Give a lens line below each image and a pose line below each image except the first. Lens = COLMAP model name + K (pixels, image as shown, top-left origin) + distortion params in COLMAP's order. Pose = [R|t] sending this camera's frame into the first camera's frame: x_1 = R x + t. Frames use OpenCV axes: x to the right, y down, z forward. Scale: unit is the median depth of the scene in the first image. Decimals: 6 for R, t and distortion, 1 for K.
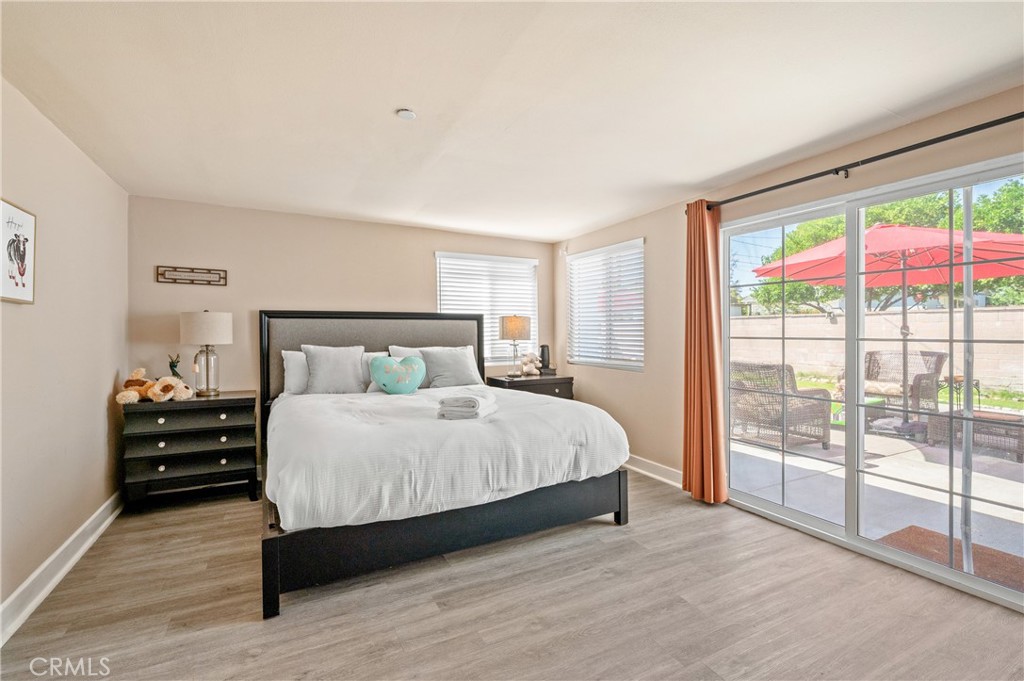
lens RADIAL K [[460.0, 0, 512.7], [0, 460.0, 333.4], [0, 0, 1]] dist [-0.000459, 0.000345]
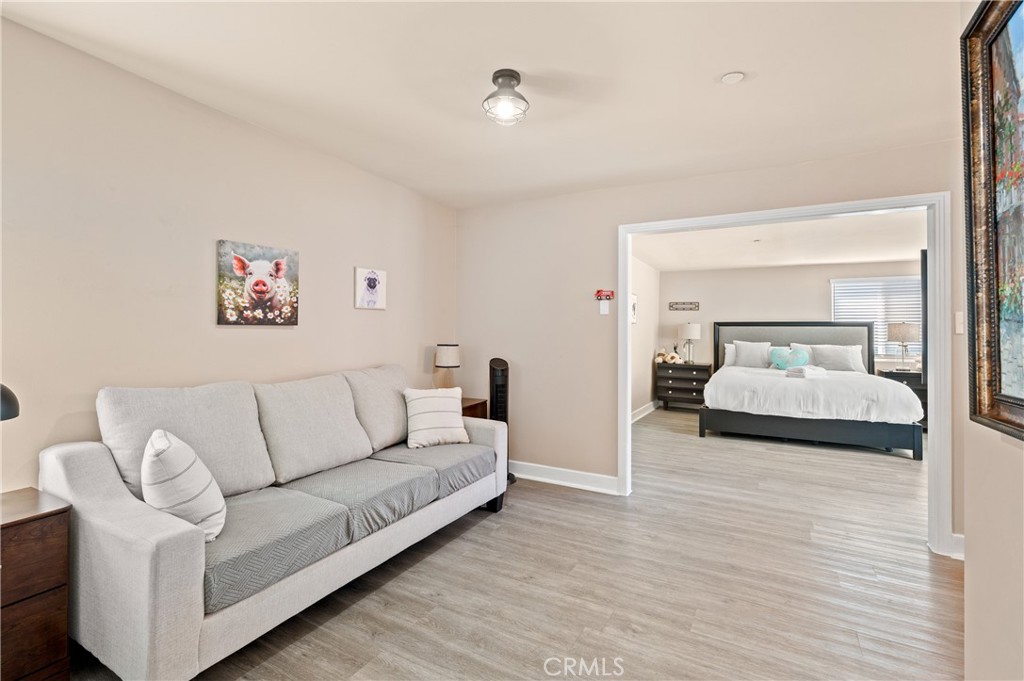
lens RADIAL K [[460.0, 0, 512.7], [0, 460.0, 333.4], [0, 0, 1]] dist [-0.000459, 0.000345]
pose [[0.550672, 0.011503, -0.834642, 0.639041], [-0.013578, 0.999896, 0.004823, -0.001051], [0.834611, 0.008677, 0.550771, -0.822207]]
